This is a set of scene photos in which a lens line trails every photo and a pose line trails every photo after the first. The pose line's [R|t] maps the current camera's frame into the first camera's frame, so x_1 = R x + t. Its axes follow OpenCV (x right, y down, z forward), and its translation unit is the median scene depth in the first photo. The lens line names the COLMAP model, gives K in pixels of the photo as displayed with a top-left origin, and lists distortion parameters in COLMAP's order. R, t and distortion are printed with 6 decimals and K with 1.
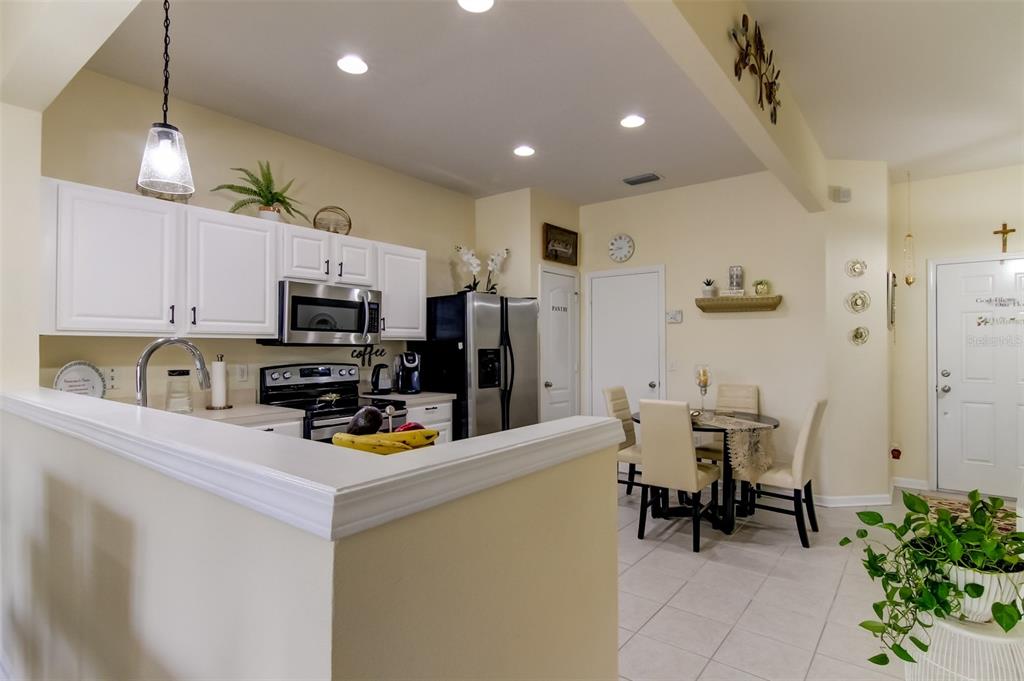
lens RADIAL K [[531.5, 0, 512.0], [0, 531.5, 340.5], [0, 0, 1]] dist [0.003983, 0.000058]
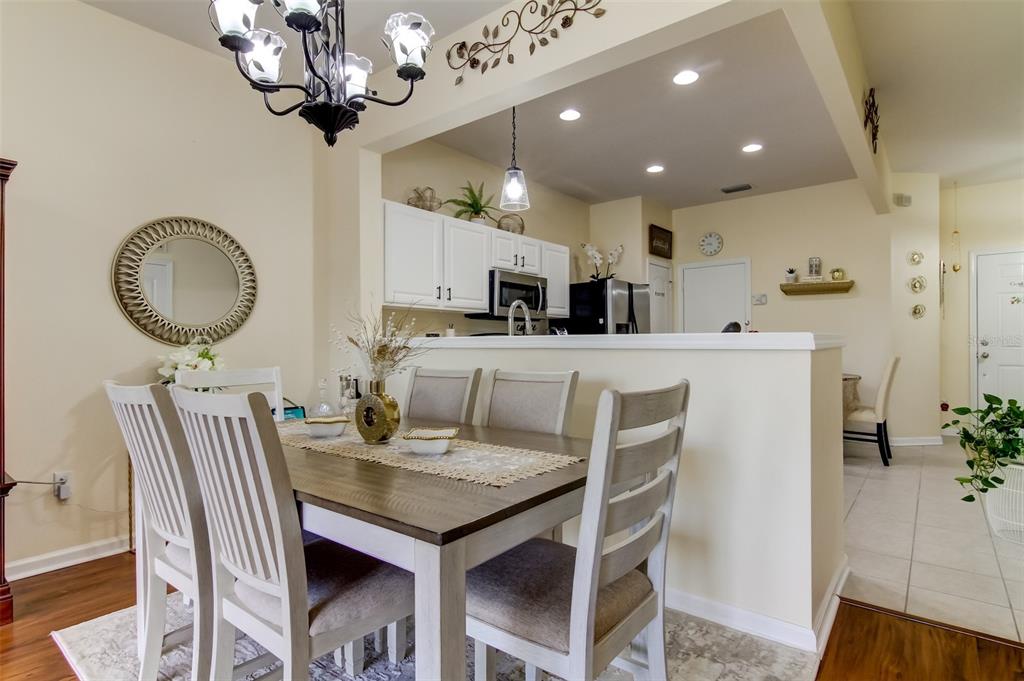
lens RADIAL K [[523.4, 0, 512.0], [0, 523.4, 340.5], [0, 0, 1]] dist [0.004704, 0.000332]
pose [[0.999822, -0.004180, -0.018399, -0.284245], [0.004314, 0.999964, 0.007253, 0.045634], [0.018368, -0.007331, 0.999804, -0.262418]]
